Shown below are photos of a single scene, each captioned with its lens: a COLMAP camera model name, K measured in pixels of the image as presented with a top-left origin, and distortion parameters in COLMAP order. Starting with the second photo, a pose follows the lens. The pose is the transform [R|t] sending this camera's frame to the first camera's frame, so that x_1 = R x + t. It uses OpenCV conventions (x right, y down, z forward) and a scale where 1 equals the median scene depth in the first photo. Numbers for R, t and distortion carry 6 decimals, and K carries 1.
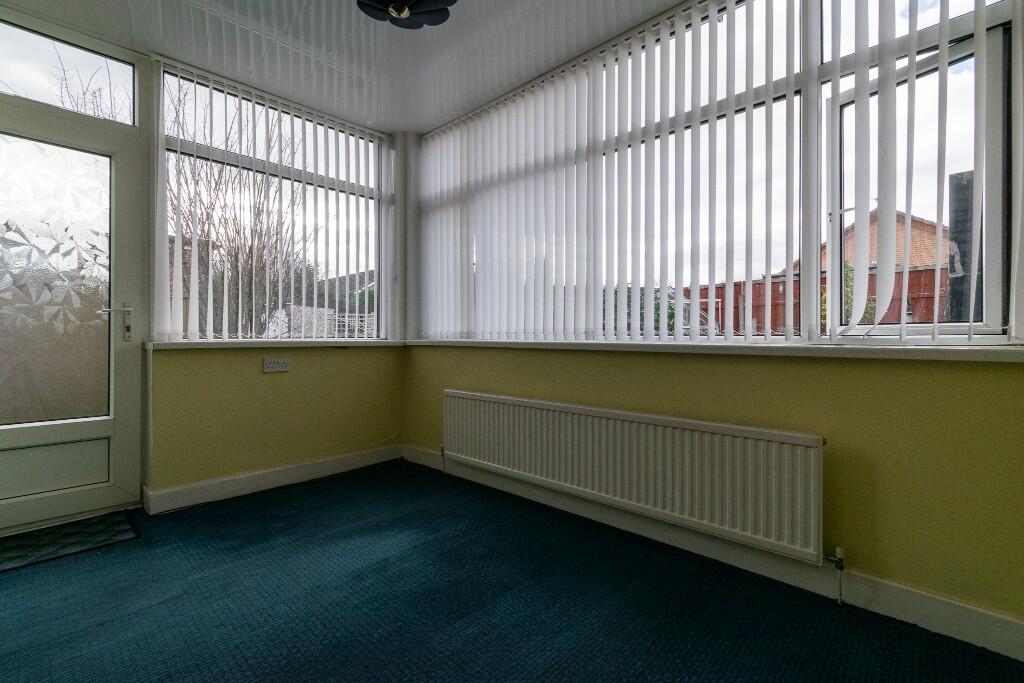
lens RADIAL K [[449.7, 0, 515.1], [0, 449.7, 339.5], [0, 0, 1]] dist [-0.000167, -0.000154]
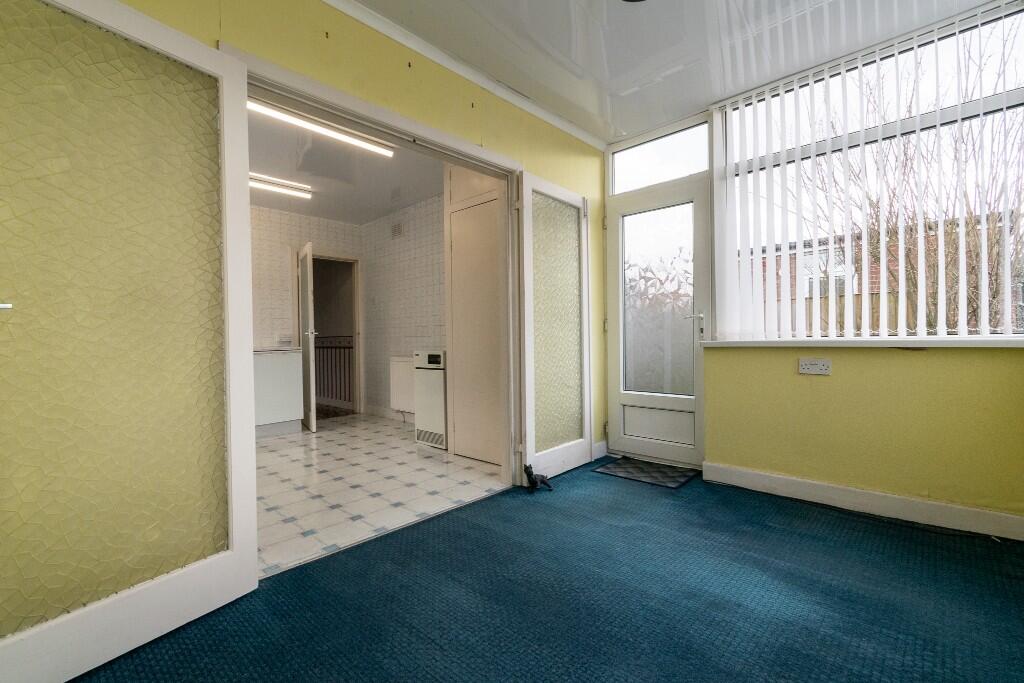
lens RADIAL K [[449.7, 0, 517.4], [0, 449.7, 340.4], [0, 0, 1]] dist [-0.000167, -0.000154]
pose [[0.001698, 0.000156, -0.999999, 0.455720], [0.010395, 0.999946, 0.000173, -0.001619], [0.999945, -0.010396, 0.001696, 0.504985]]
